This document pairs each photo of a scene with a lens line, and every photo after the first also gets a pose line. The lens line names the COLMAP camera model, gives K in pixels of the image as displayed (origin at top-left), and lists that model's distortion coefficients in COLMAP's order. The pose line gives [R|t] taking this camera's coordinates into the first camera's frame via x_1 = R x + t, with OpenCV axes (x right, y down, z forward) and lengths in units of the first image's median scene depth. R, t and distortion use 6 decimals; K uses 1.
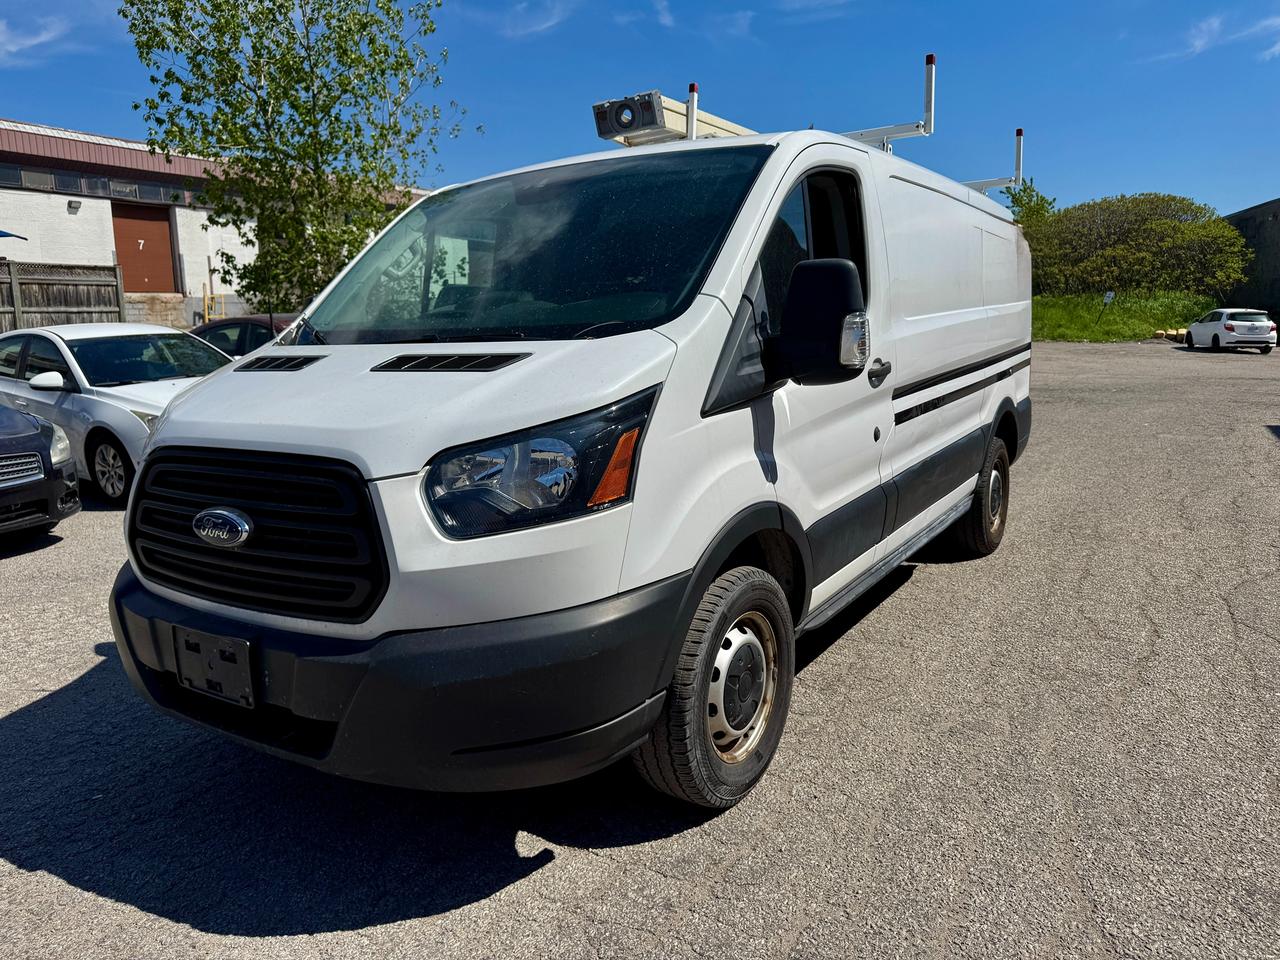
lens RADIAL K [[904.3, 0, 641.2], [0, 904.3, 482.0], [0, 0, 1]] dist [0.003954, -0.000276]
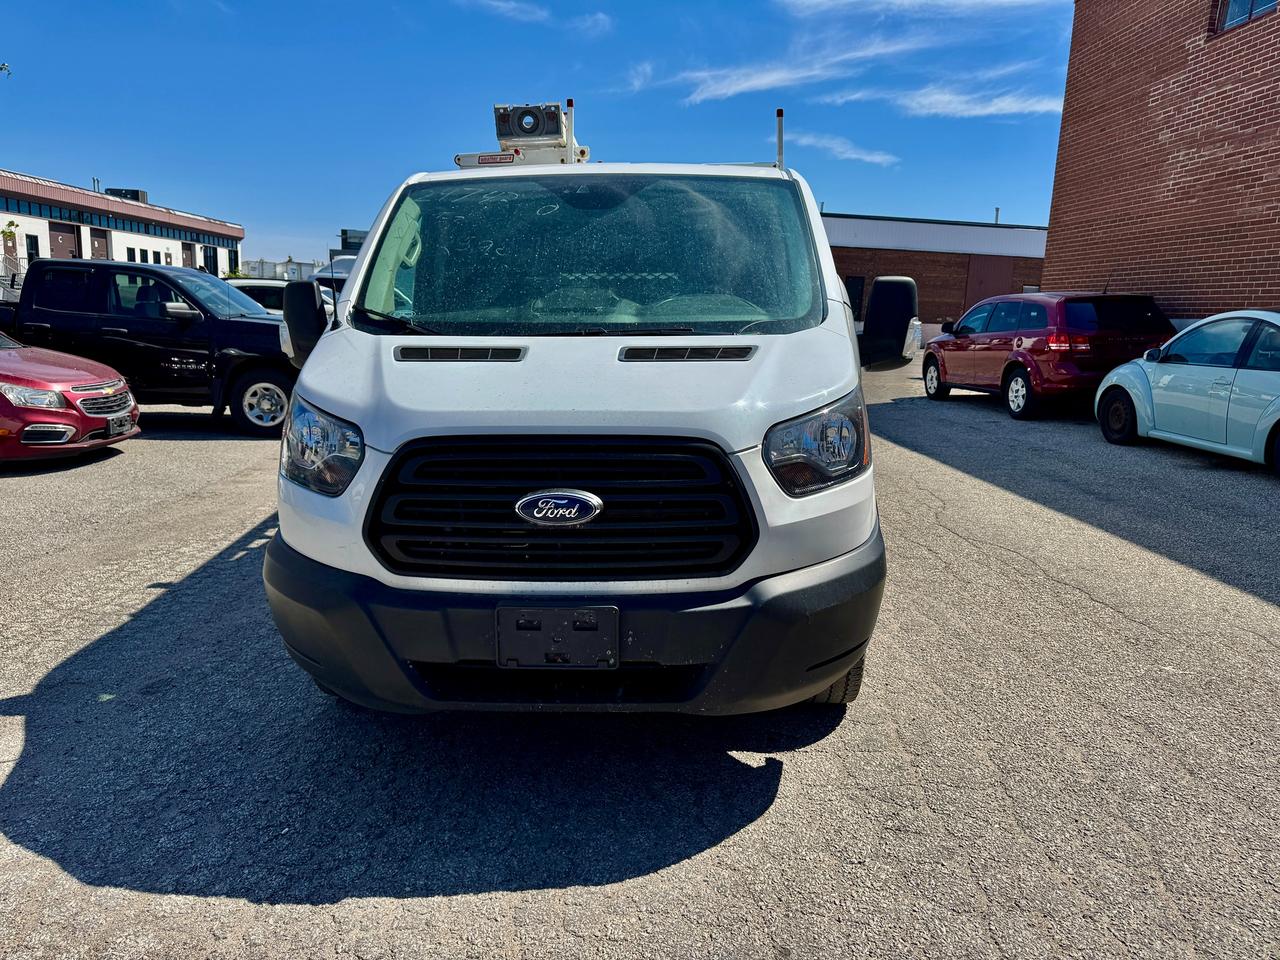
lens RADIAL K [[897.9, 0, 636.4], [0, 897.9, 476.2], [0, 0, 1]] dist [0.070093, -0.094043]
pose [[0.863331, -0.061865, 0.500831, -0.871718], [0.061602, 0.997955, 0.017083, 0.000813], [-0.500863, 0.016103, 0.865377, 0.042505]]
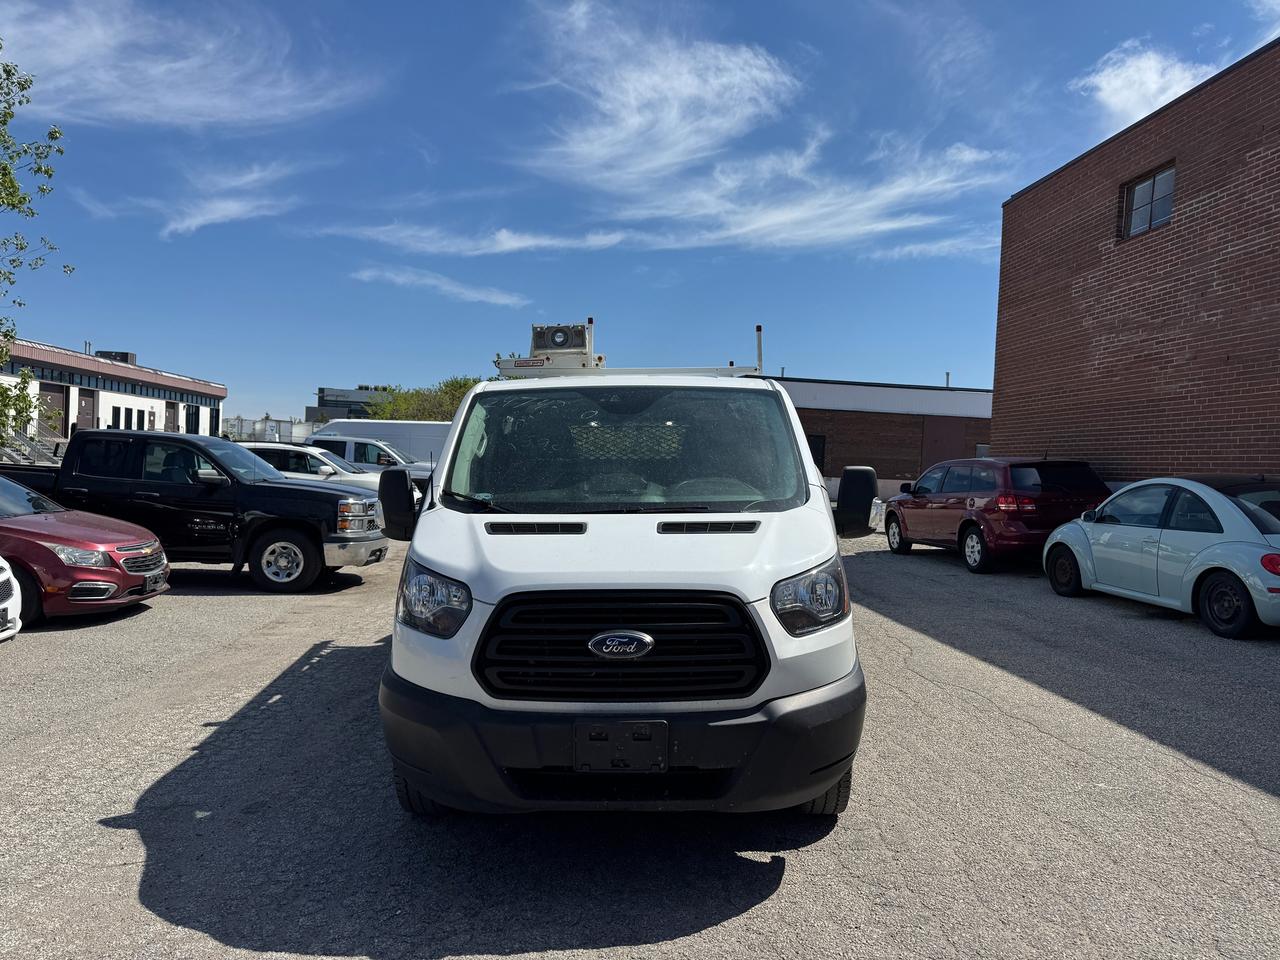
lens RADIAL K [[897.9, 0, 636.4], [0, 897.9, 476.2], [0, 0, 1]] dist [0.070093, -0.094043]
pose [[0.845155, 0.023730, 0.533995, -1.153965], [0.065900, 0.986767, -0.148151, -0.000526], [-0.530444, 0.160400, 0.832407, -0.219681]]
